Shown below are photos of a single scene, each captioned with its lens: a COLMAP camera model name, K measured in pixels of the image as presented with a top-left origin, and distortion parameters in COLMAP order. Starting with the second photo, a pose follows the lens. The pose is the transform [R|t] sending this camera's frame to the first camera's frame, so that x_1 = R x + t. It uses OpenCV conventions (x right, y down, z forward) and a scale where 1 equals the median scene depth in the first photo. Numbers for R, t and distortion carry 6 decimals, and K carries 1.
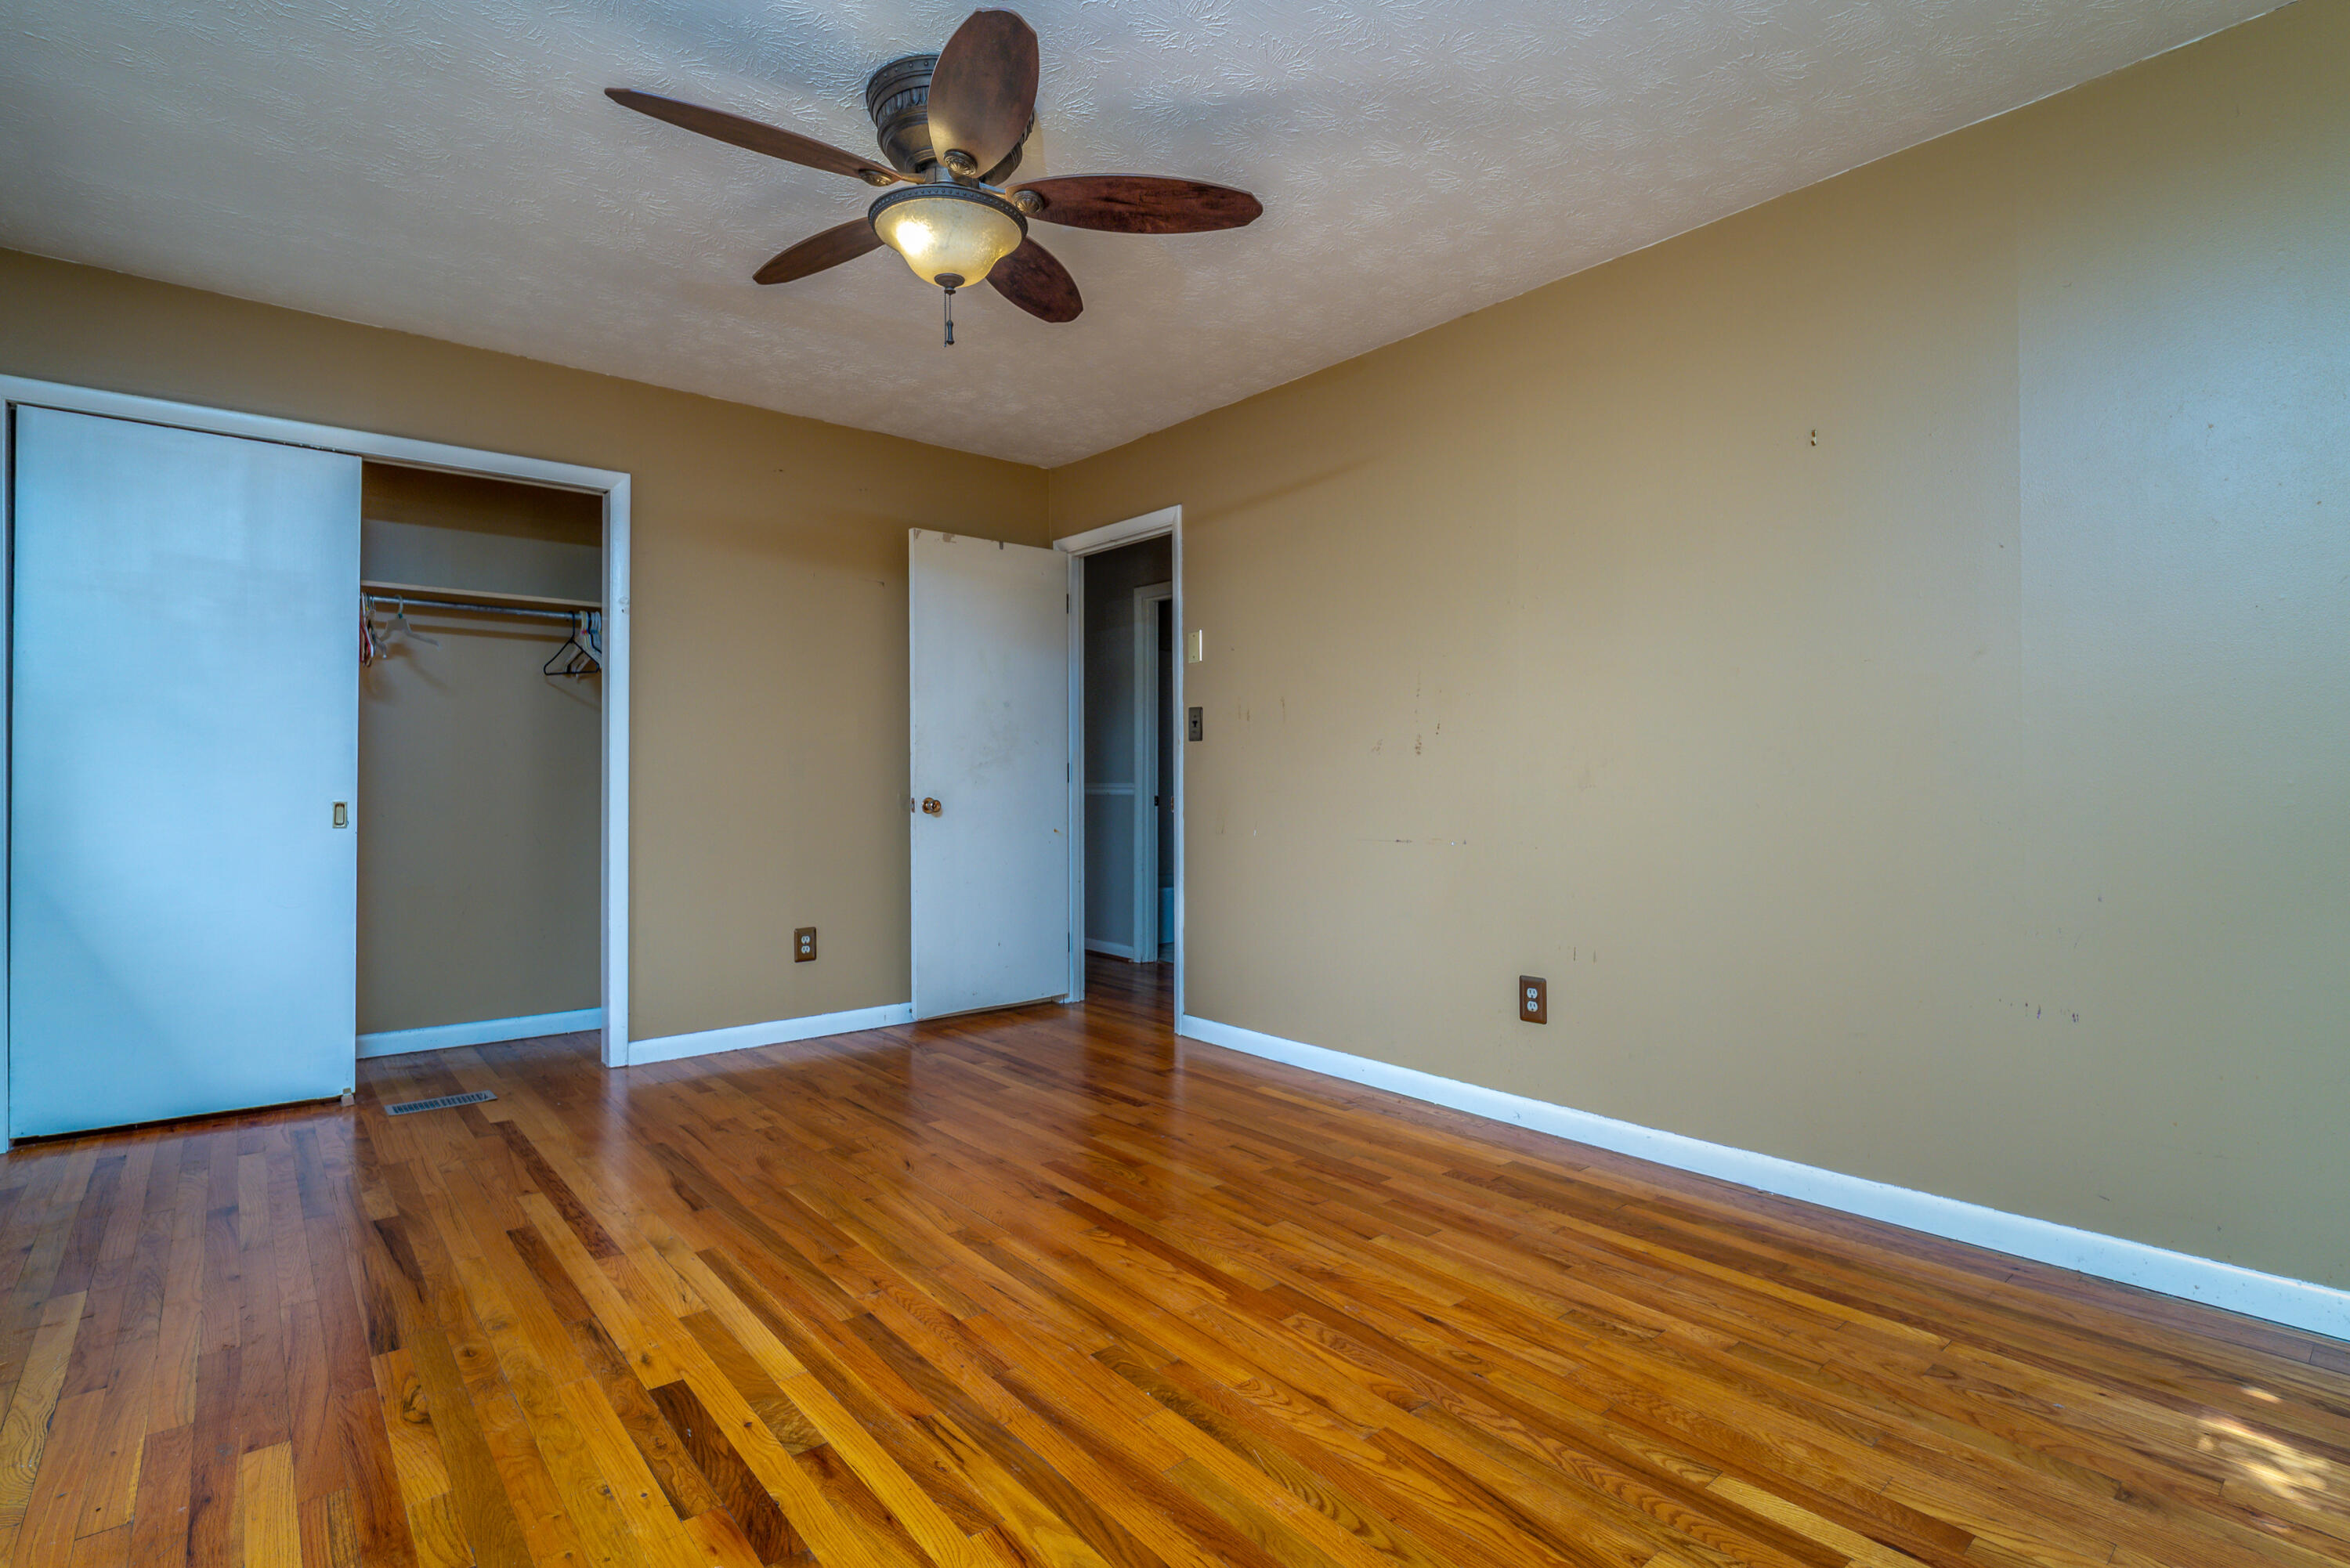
lens RADIAL K [[1095.8, 0, 1175.0], [0, 1095.8, 784.0], [0, 0, 1]] dist [-0.004022, -0.000565]
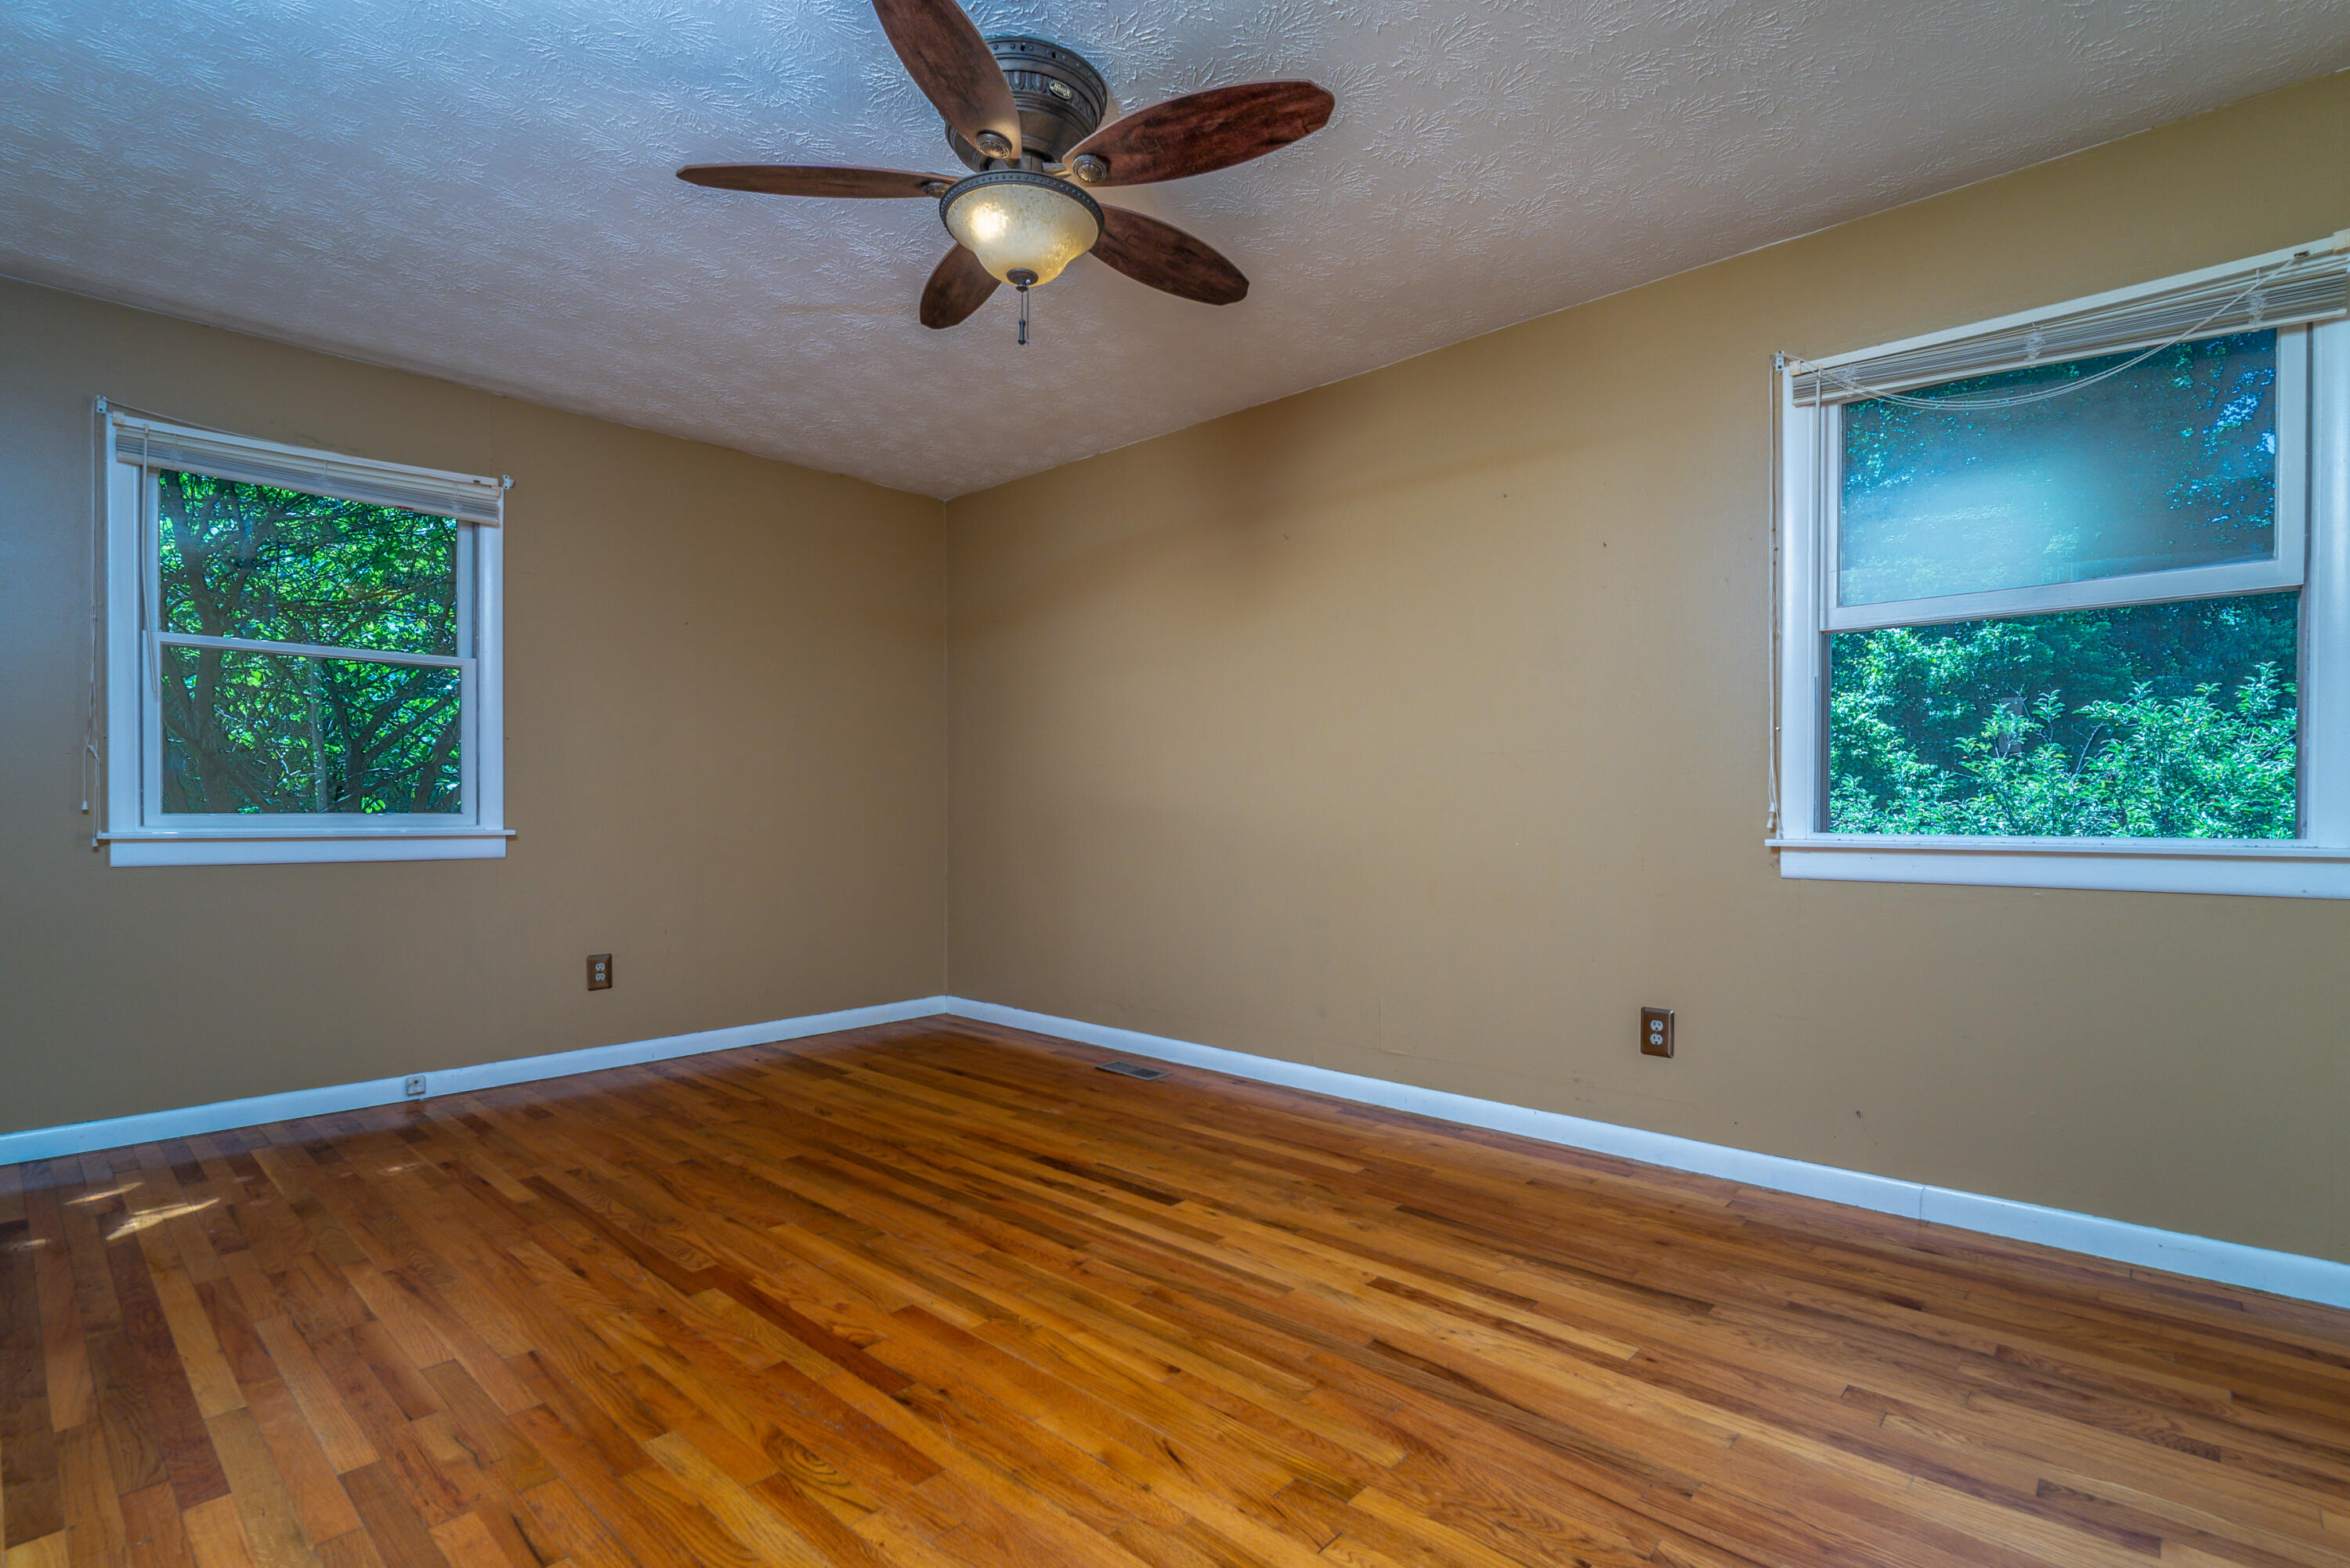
lens RADIAL K [[1095.8, 0, 1175.0], [0, 1095.8, 784.0], [0, 0, 1]] dist [-0.004022, -0.000565]
pose [[-0.991077, 0.000483, -0.133291, -0.228166], [0.001942, 0.999940, -0.010818, -0.010348], [0.133278, -0.010980, -0.991018, 2.180860]]
